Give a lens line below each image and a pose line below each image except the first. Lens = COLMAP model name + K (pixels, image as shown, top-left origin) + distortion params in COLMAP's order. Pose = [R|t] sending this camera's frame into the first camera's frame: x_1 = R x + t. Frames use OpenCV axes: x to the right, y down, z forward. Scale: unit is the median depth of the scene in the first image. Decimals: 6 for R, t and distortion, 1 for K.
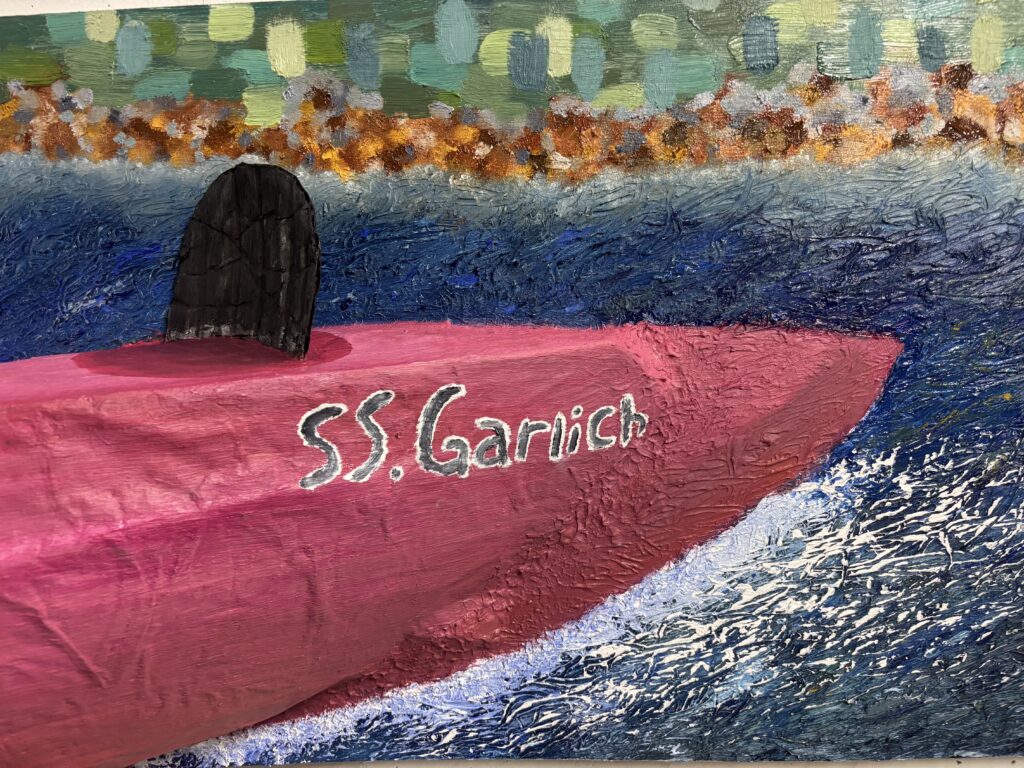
lens RADIAL K [[835.4, 0, 498.6], [0, 835.4, 387.3], [0, 0, 1]] dist [0.016559, -0.026641]
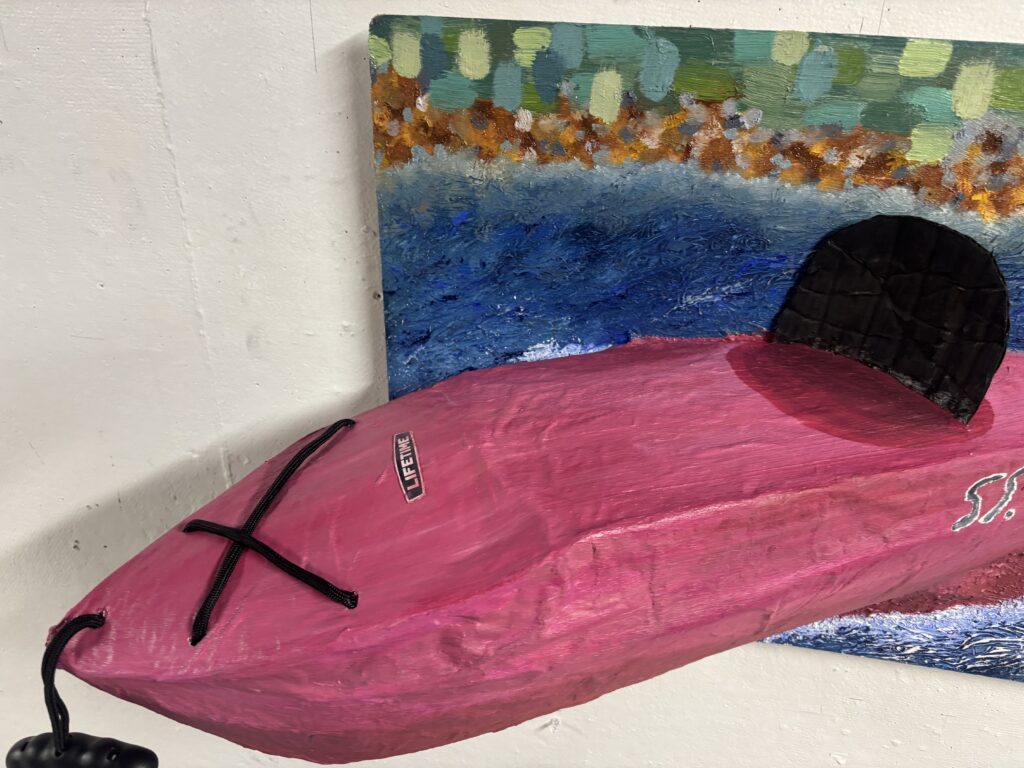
lens RADIAL K [[835.4, 0, 493.5], [0, 835.4, 430.8], [0, 0, 1]] dist [0.016559, -0.026641]
pose [[0.984115, 0.135303, -0.114934, -0.645768], [-0.081821, 0.920230, 0.382730, -0.361802], [0.157550, -0.367247, 0.916683, -0.166874]]
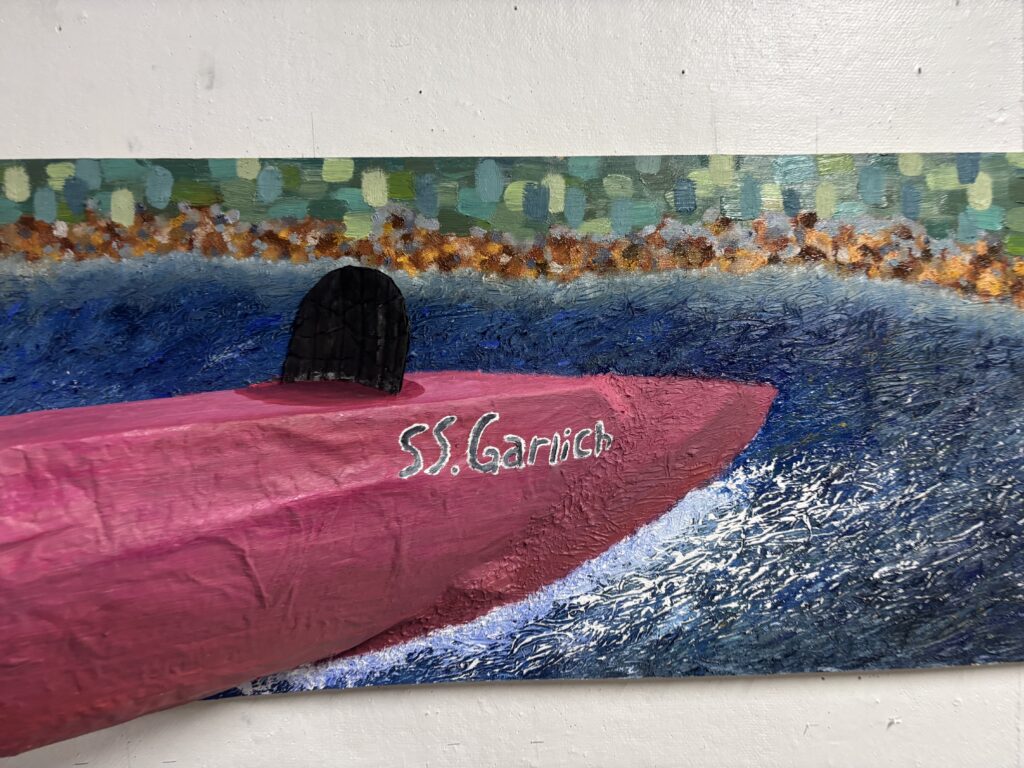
lens RADIAL K [[835.4, 0, 514.2], [0, 835.4, 378.5], [0, 0, 1]] dist [0.016559, -0.026641]
pose [[0.995908, 0.011530, 0.089630, -0.134434], [-0.006190, 0.998201, -0.059633, 0.022067], [-0.090156, 0.058834, 0.994188, -0.483071]]
